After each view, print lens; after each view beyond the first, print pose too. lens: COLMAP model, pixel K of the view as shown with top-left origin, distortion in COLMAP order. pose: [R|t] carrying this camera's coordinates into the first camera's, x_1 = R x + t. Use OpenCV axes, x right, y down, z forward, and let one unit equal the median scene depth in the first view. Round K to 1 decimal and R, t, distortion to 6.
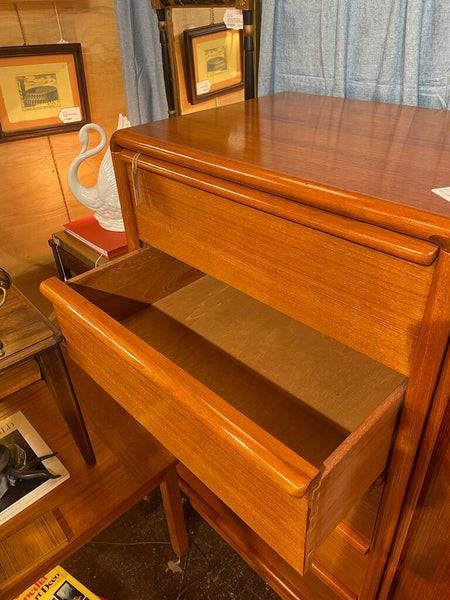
lens RADIAL K [[456.6, 0, 227.7], [0, 456.6, 293.8], [0, 0, 1]] dist [0.078280, -0.105420]
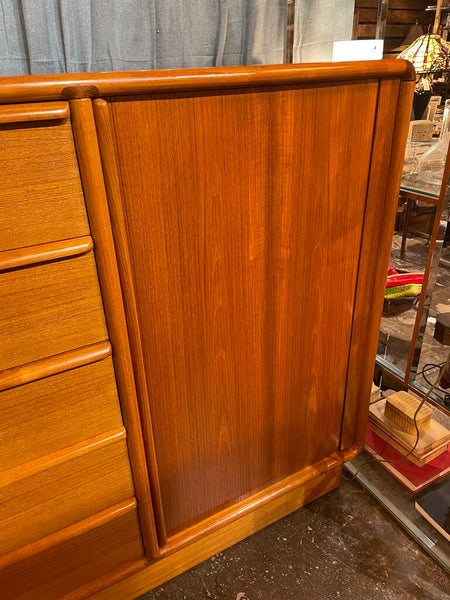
lens RADIAL K [[456.6, 0, 226.3], [0, 456.6, 294.8], [0, 0, 1]] dist [0.078280, -0.105420]
pose [[0.252266, -0.408462, 0.877223, -0.316964], [0.542848, 0.810193, 0.221142, 0.117041], [-0.801048, 0.420412, 0.426117, 0.131017]]
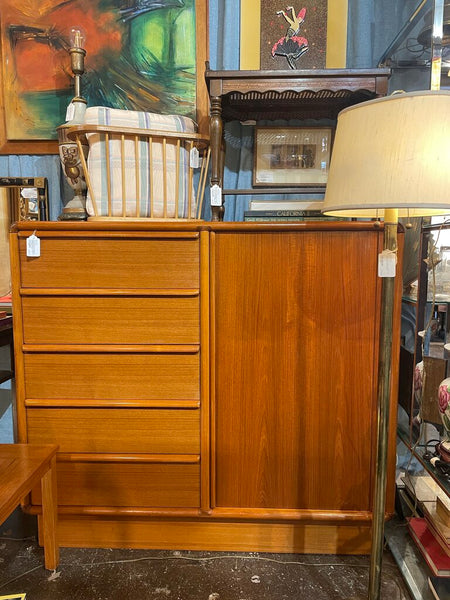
lens RADIAL K [[456.6, 0, 226.8], [0, 456.6, 294.8], [0, 0, 1]] dist [0.078280, -0.105420]
pose [[0.715980, -0.029871, 0.697482, -0.651031], [0.353582, 0.876980, -0.325401, 0.552693], [-0.601957, 0.479598, 0.638462, -0.368458]]
